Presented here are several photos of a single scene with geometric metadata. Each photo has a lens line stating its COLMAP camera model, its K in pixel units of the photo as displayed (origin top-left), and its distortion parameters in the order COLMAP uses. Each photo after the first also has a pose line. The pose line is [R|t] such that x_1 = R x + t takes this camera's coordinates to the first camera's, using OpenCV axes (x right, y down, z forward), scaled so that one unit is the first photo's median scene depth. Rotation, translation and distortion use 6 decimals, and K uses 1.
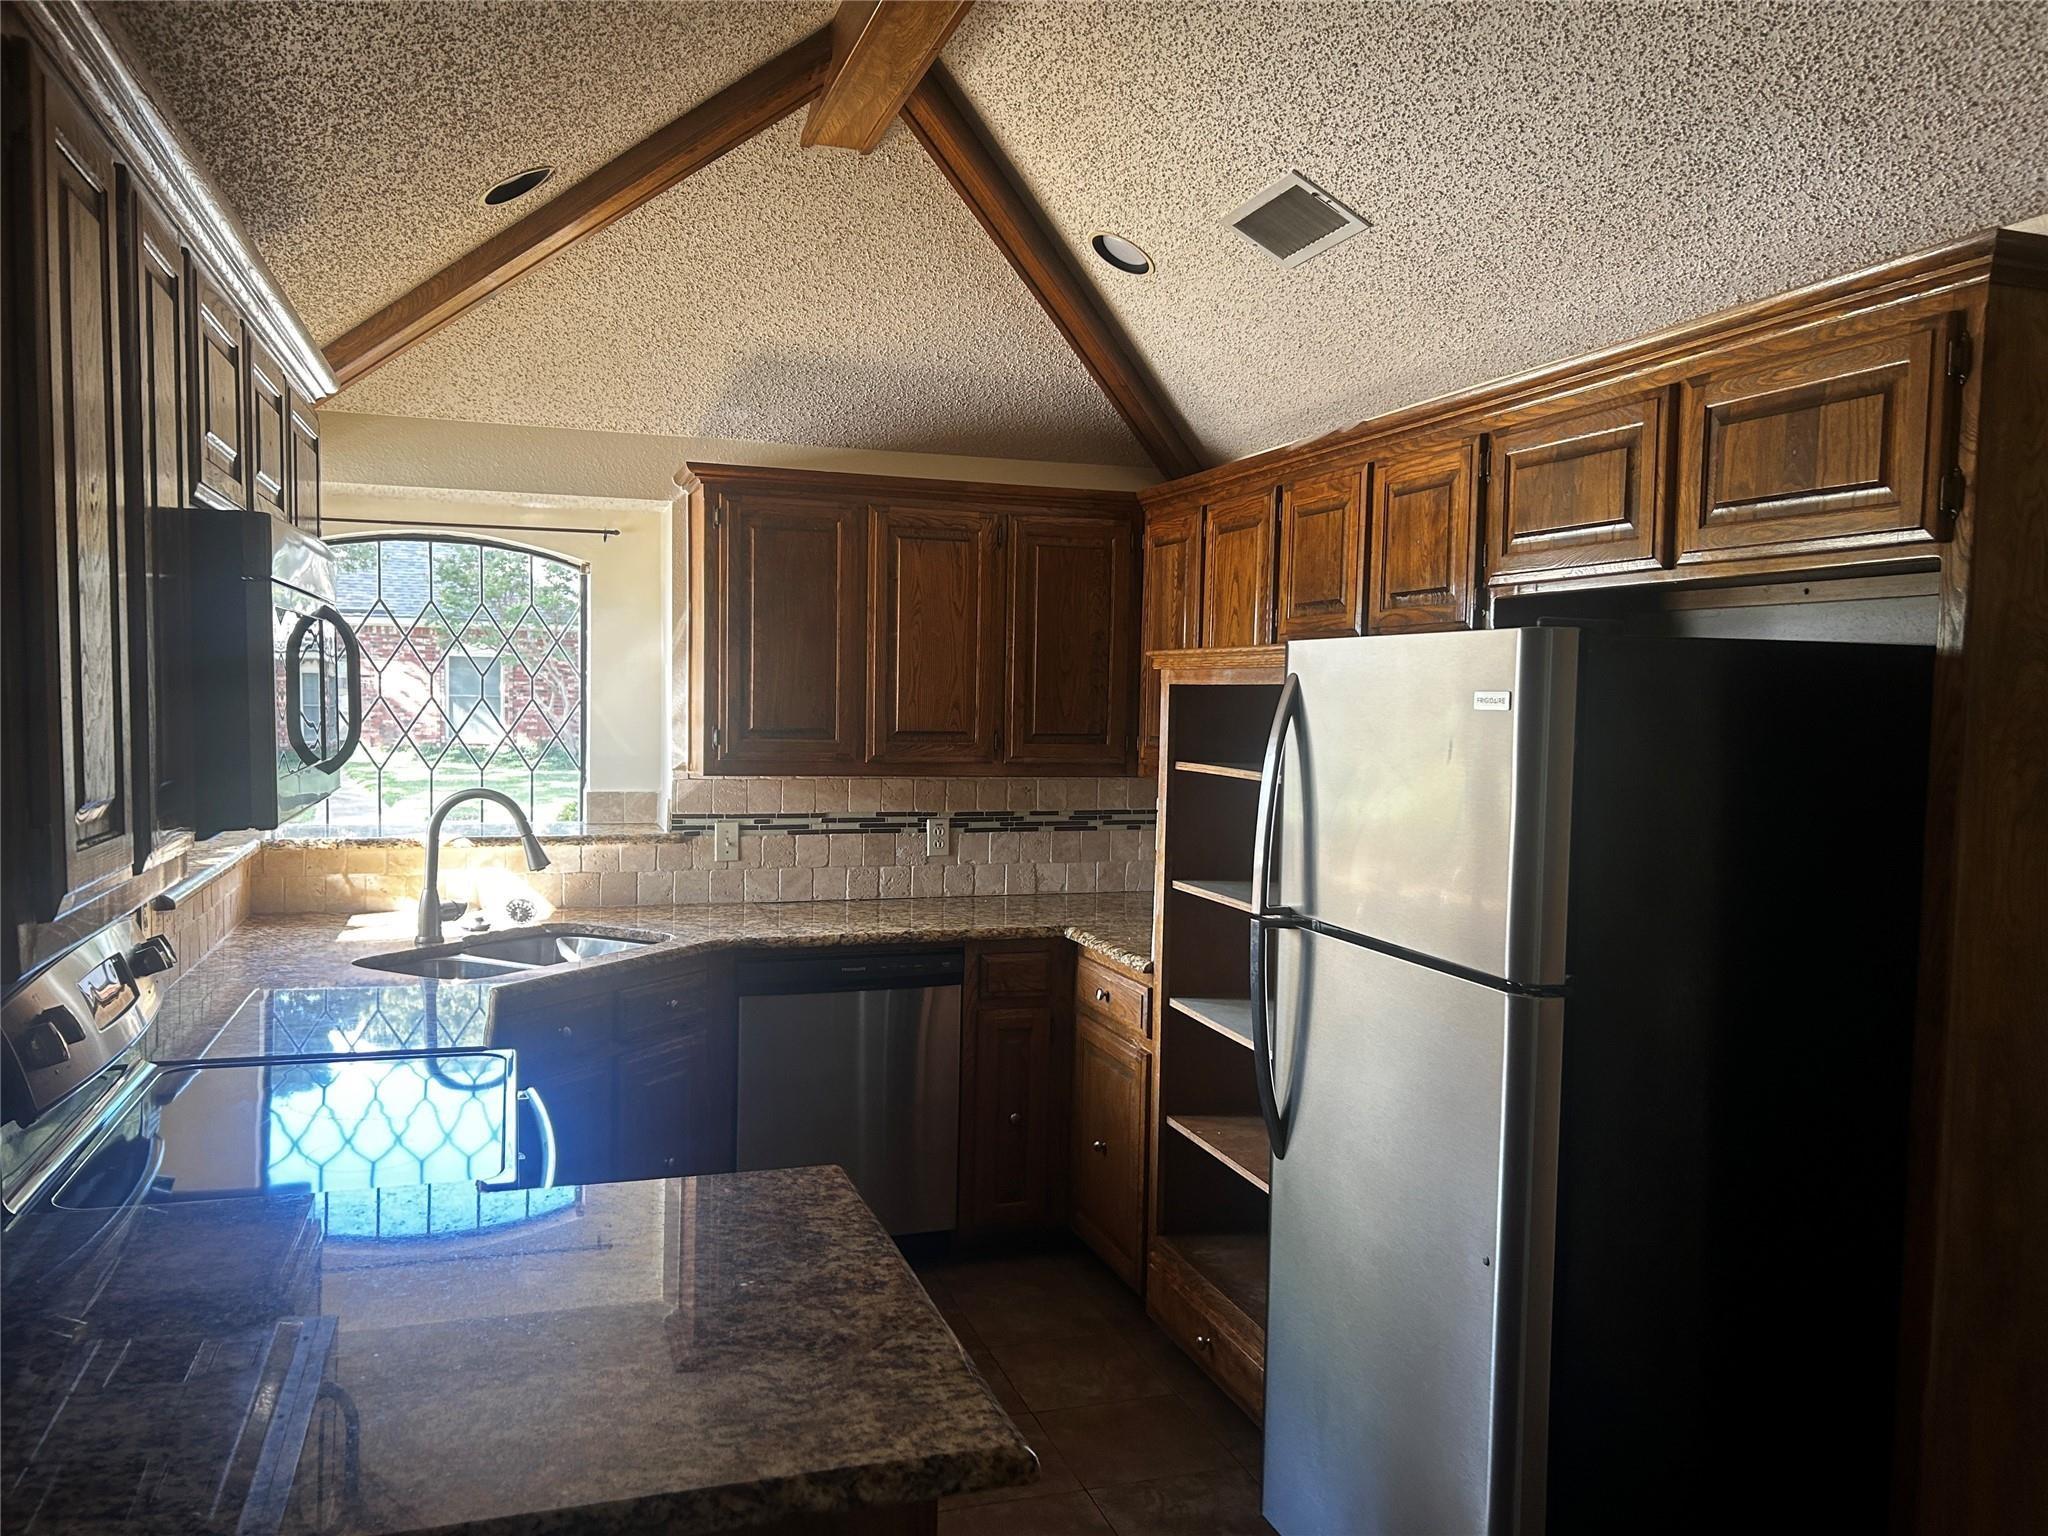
lens RADIAL K [[1535.7, 0, 1021.6], [0, 1535.7, 777.0], [0, 0, 1]] dist [0.049068, -0.047870]
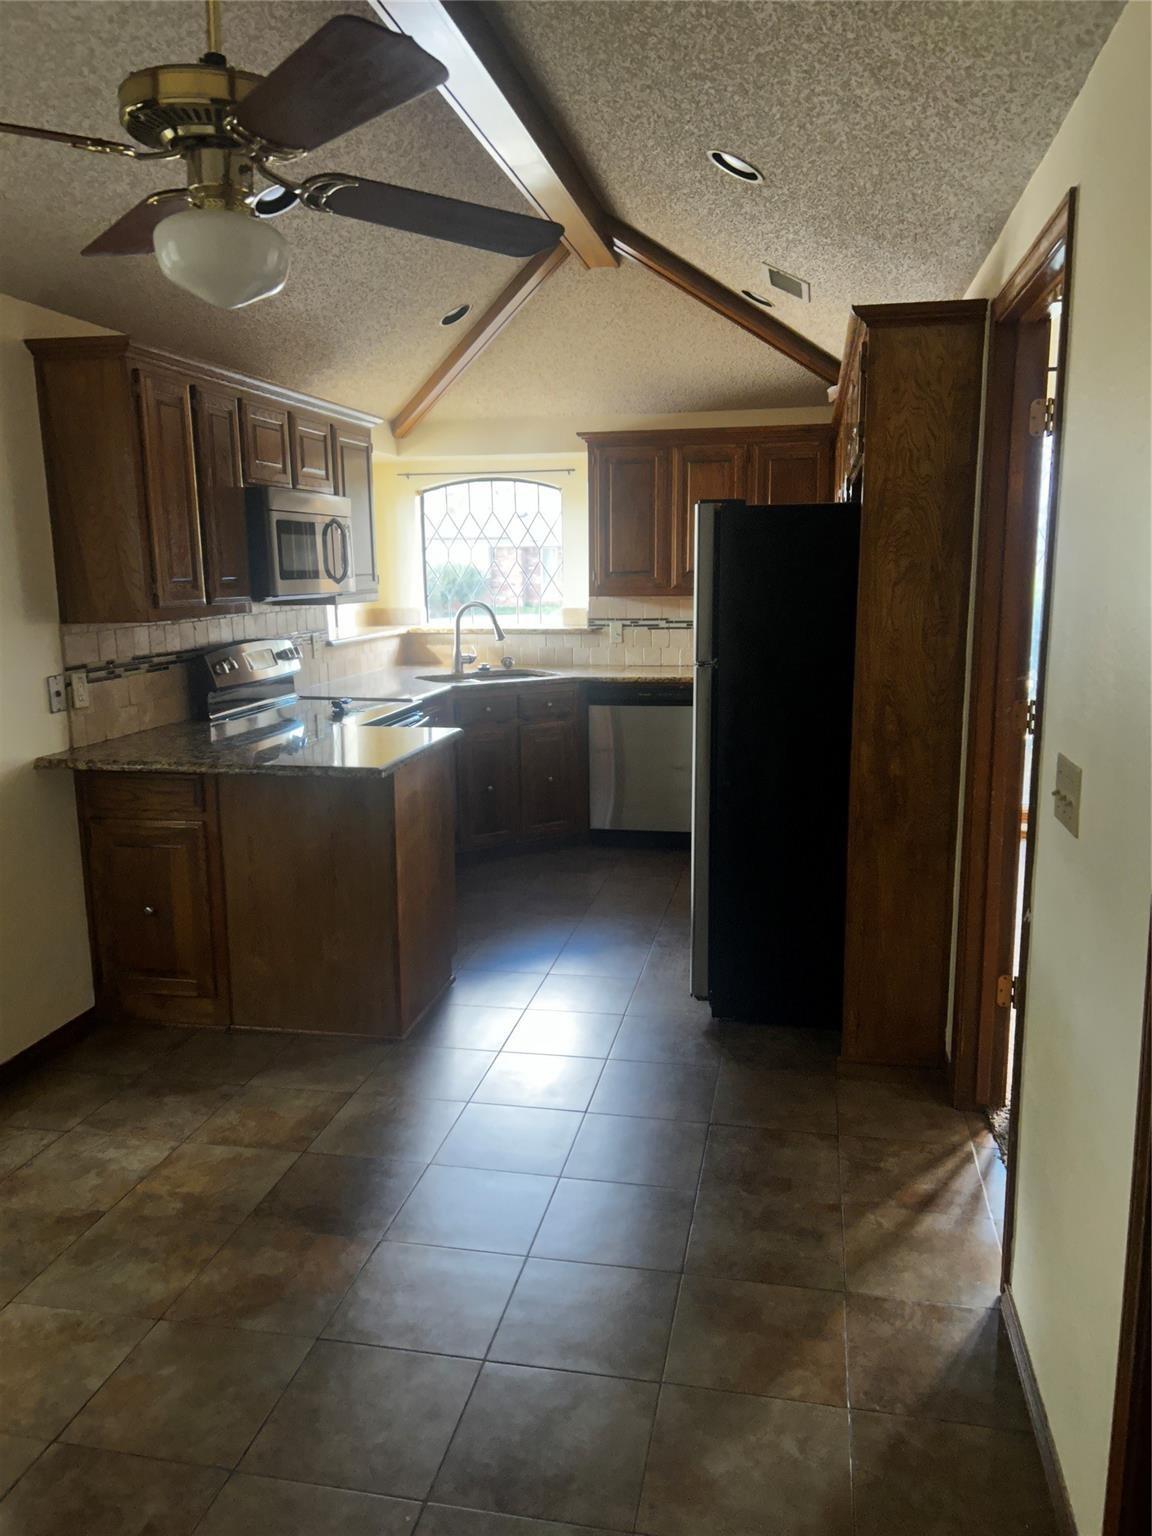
lens RADIAL K [[1151.8, 0, 569.3], [0, 1151.8, 763.3], [0, 0, 1]] dist [0.049068, -0.047870]
pose [[0.869309, 0.057122, -0.490957, 0.490195], [-0.001885, 0.993675, 0.112275, 0.044790], [0.494266, -0.096676, 0.863919, -0.290189]]
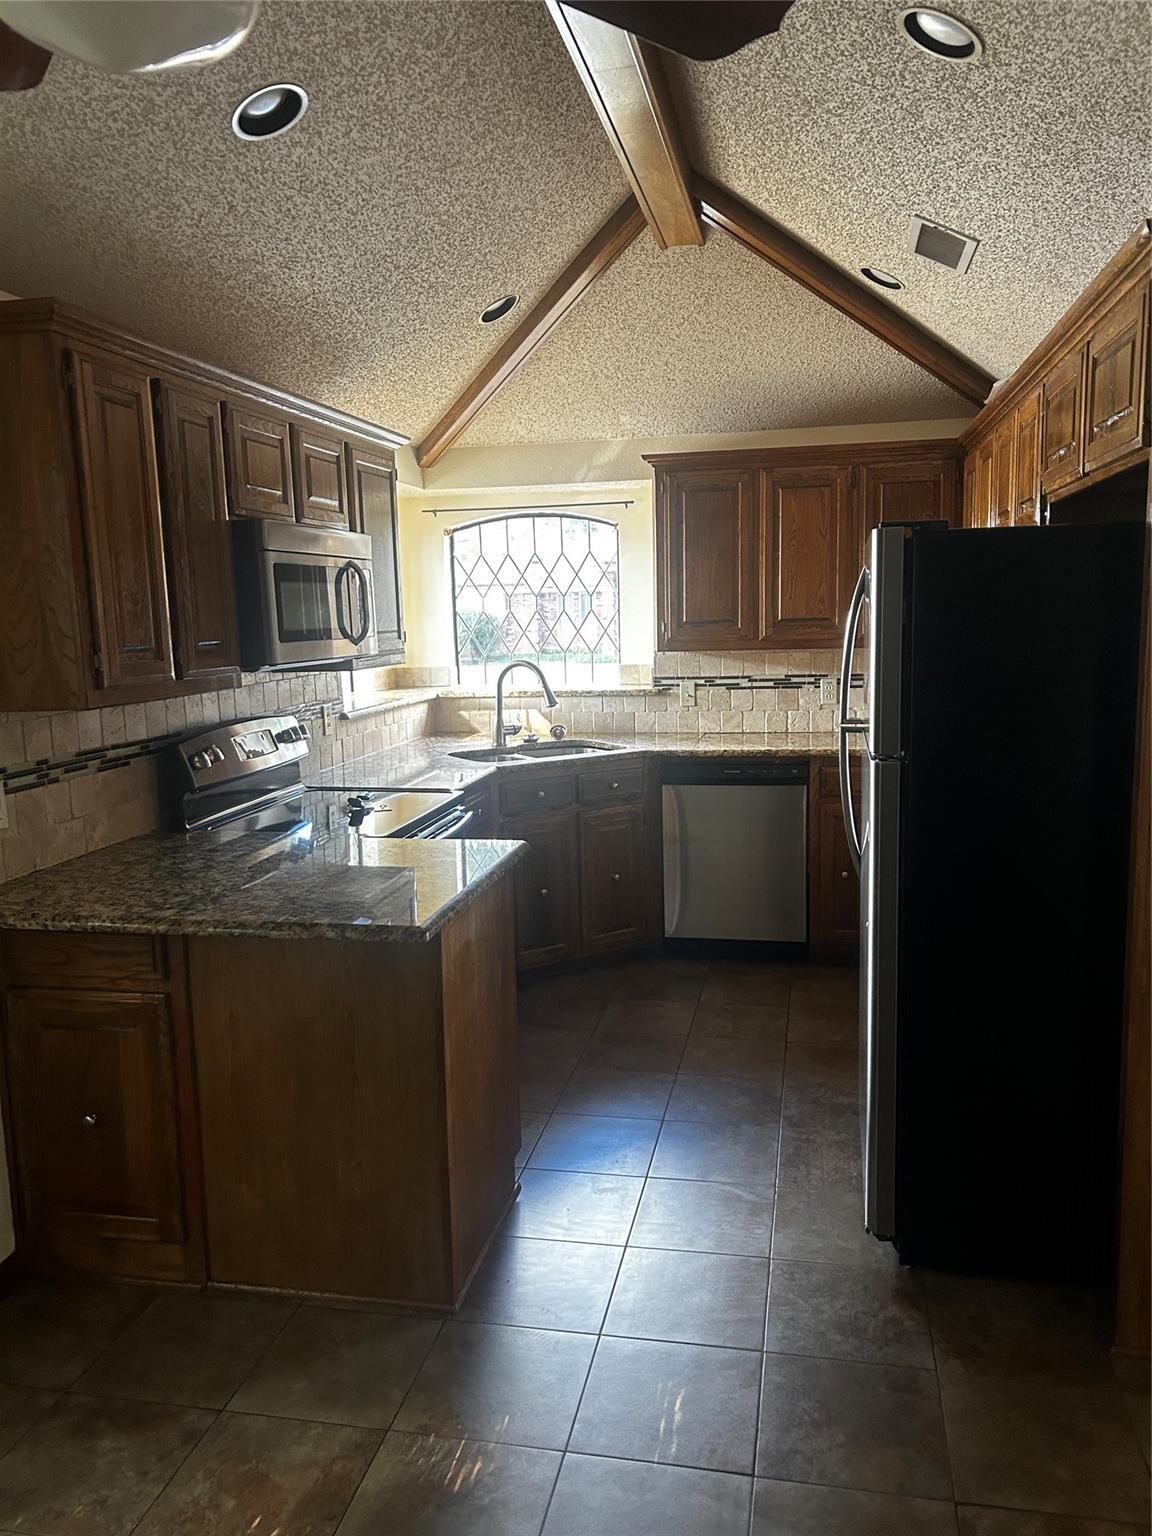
lens RADIAL K [[1151.8, 0, 574.0], [0, 1151.8, 762.1], [0, 0, 1]] dist [0.049068, -0.047870]
pose [[0.866676, 0.026254, -0.498181, 0.314948], [0.012139, 0.997209, 0.073671, 0.024211], [0.498725, -0.069896, 0.863938, -0.093457]]
